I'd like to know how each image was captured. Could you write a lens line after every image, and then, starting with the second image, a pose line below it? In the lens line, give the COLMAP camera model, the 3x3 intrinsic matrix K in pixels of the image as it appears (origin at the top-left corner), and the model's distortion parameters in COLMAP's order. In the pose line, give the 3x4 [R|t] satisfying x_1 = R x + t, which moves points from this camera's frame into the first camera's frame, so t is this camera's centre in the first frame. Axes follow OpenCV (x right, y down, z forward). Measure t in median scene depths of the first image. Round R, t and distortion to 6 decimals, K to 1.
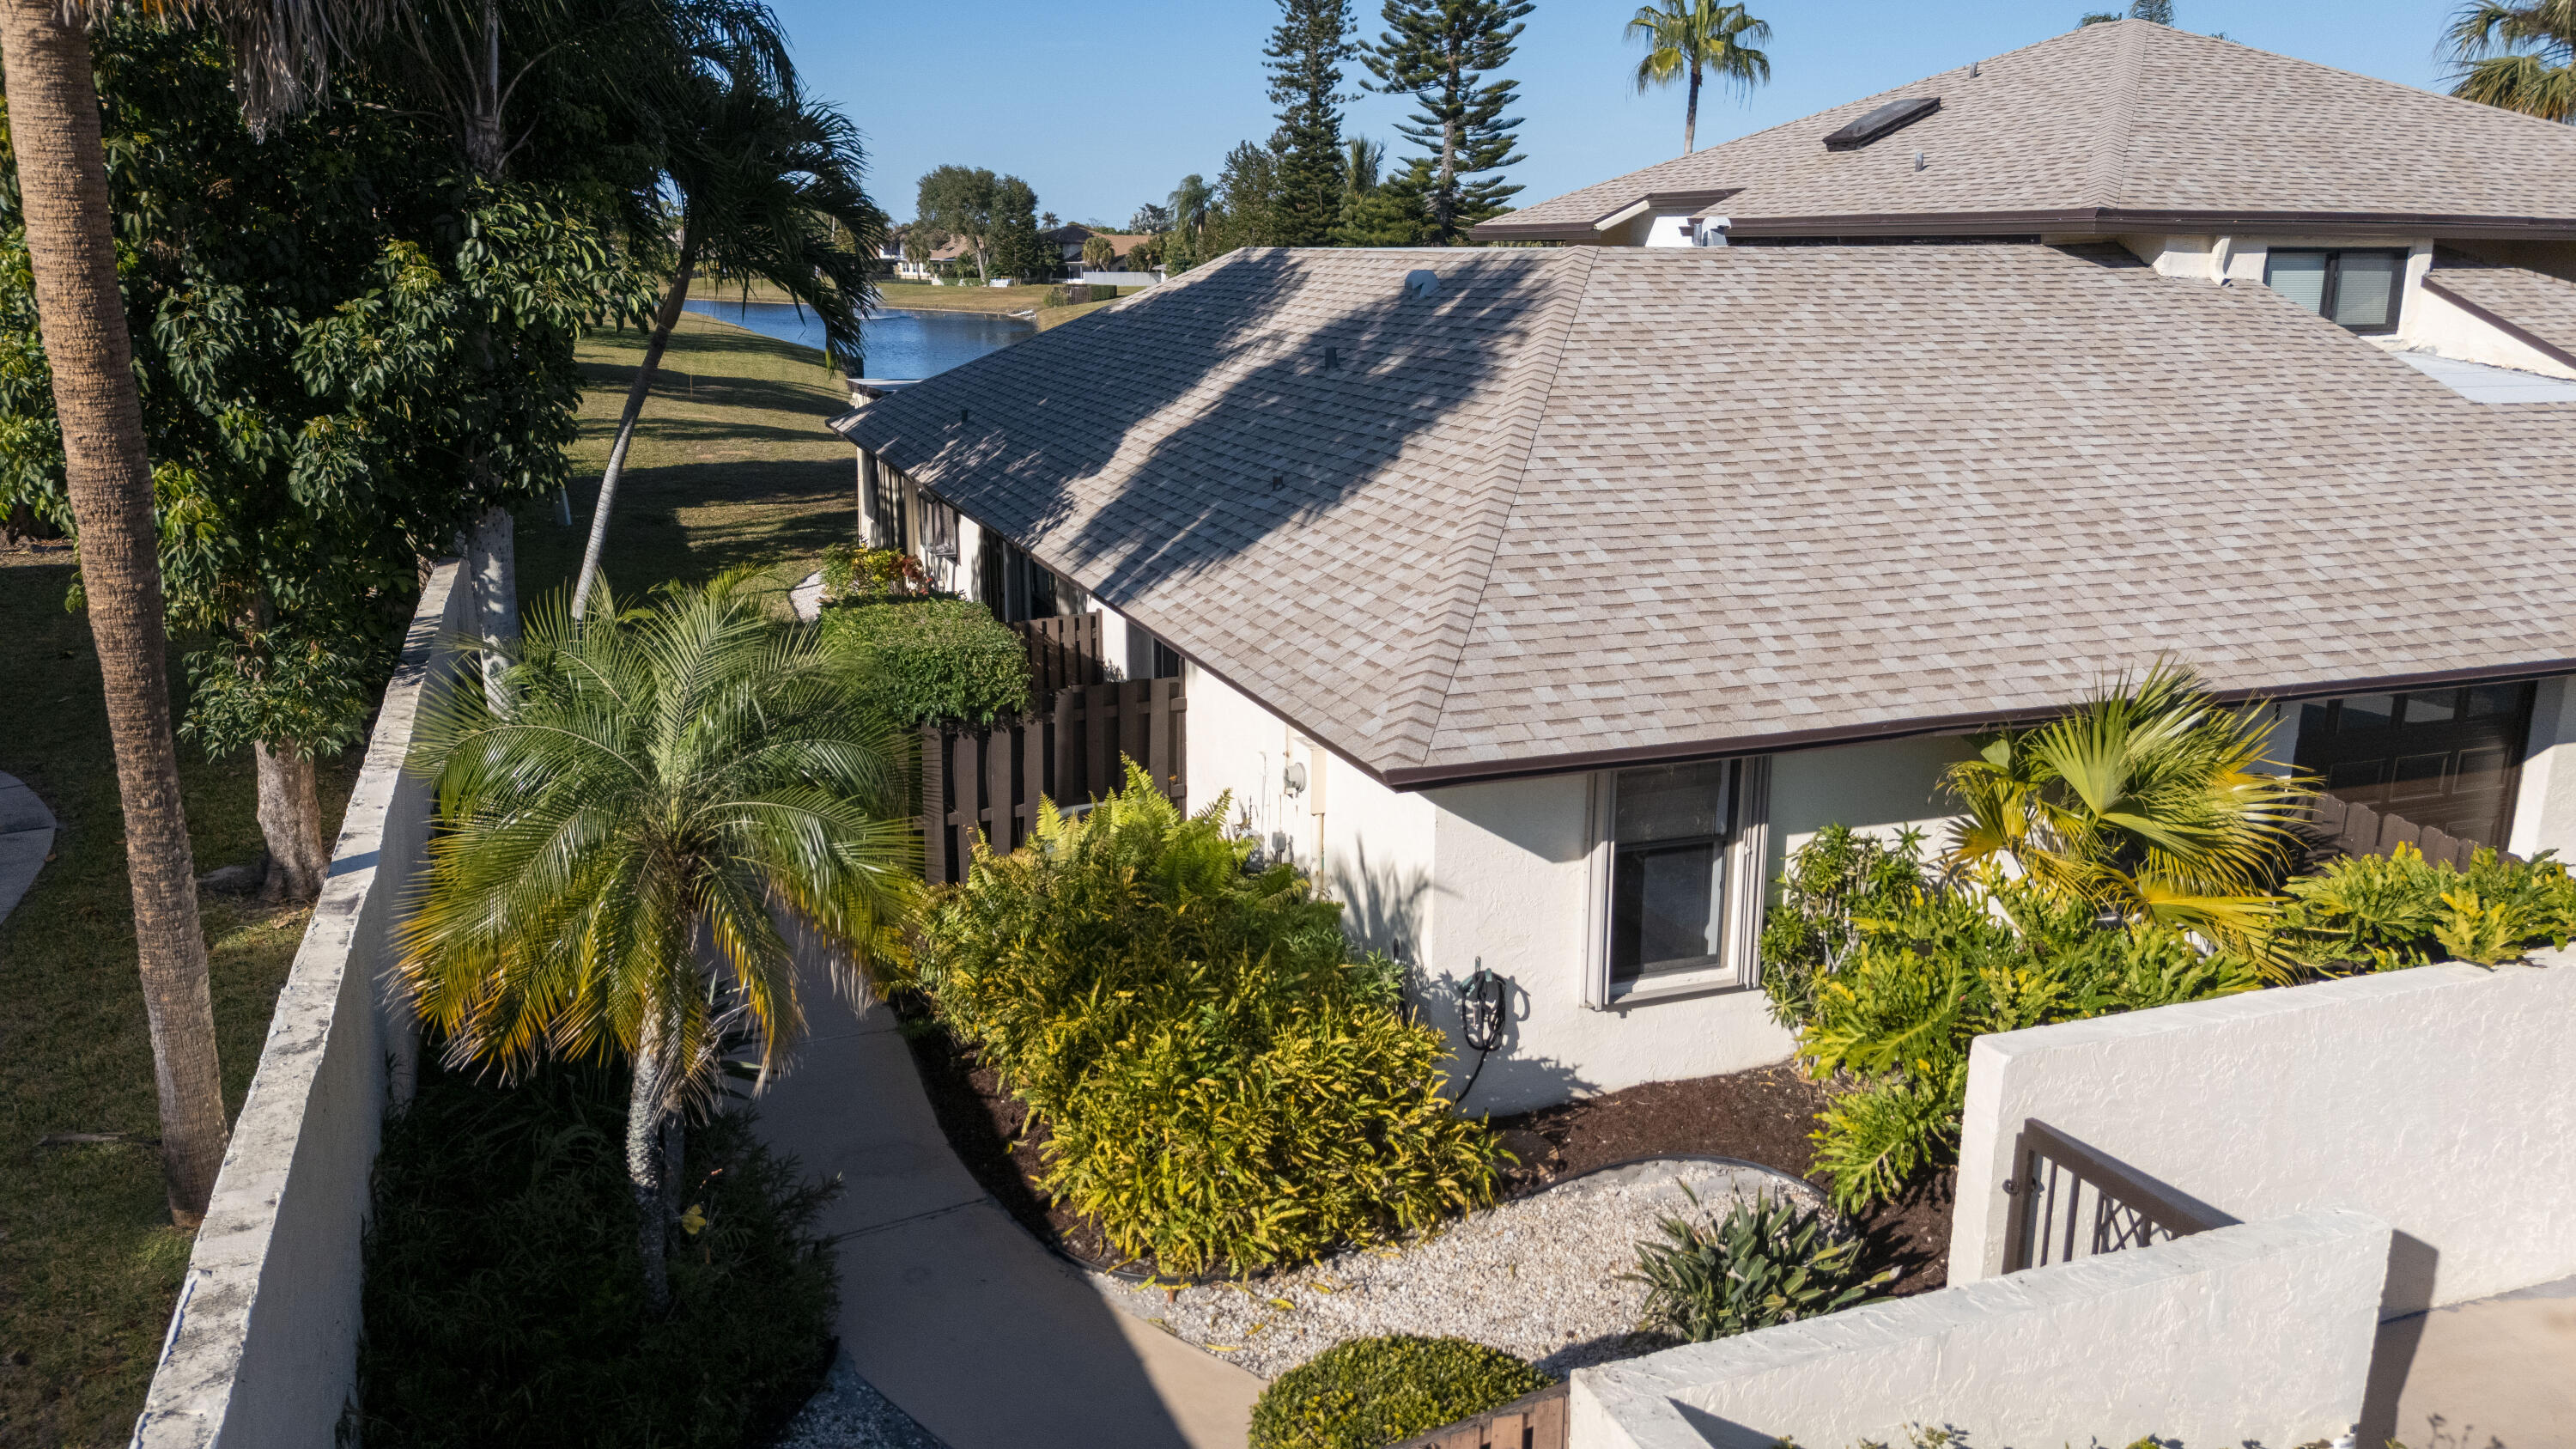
lens RADIAL K [[1984.1, 0, 1260.8], [0, 1984.1, 720.4], [0, 0, 1]] dist [0.031277, -0.014612]
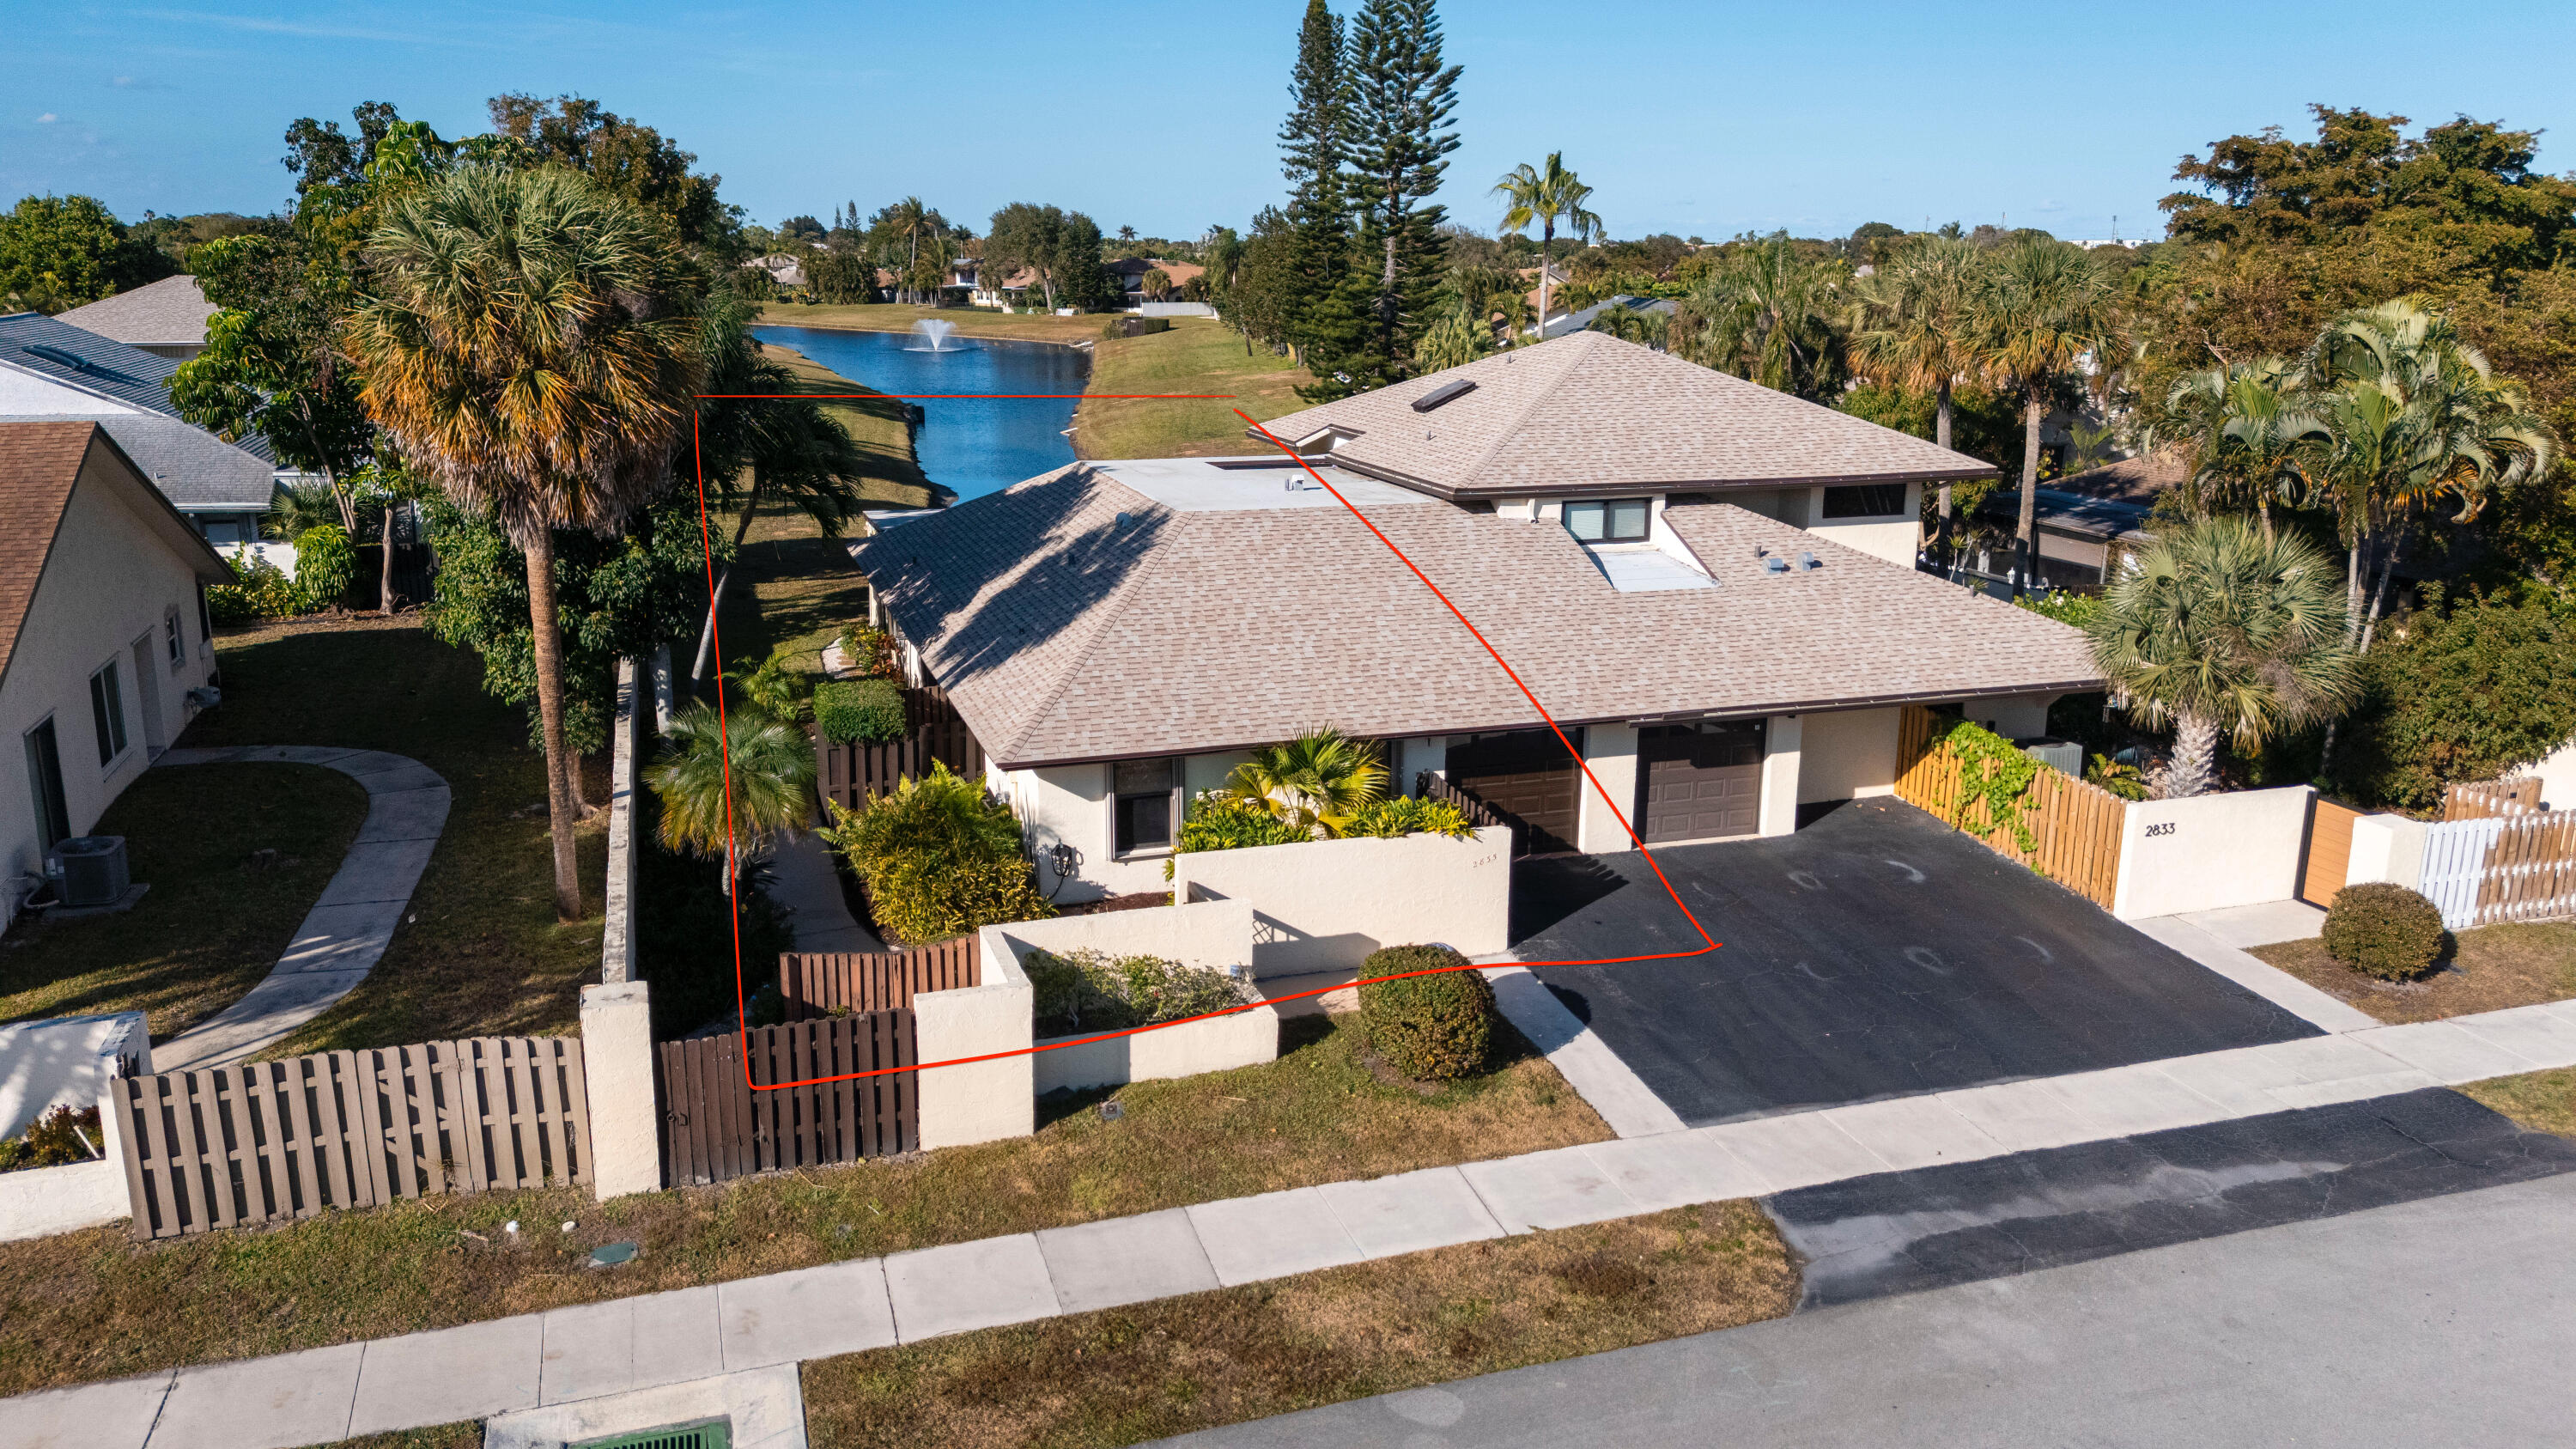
lens RADIAL K [[1984.1, 0, 1304.4], [0, 1984.1, 743.9], [0, 0, 1]] dist [0.031277, -0.014612]
pose [[0.999695, 0.010990, -0.022114, 0.294637], [-0.010683, 0.999845, 0.013976, -0.024386], [0.022264, -0.013736, 0.999658, -0.934107]]
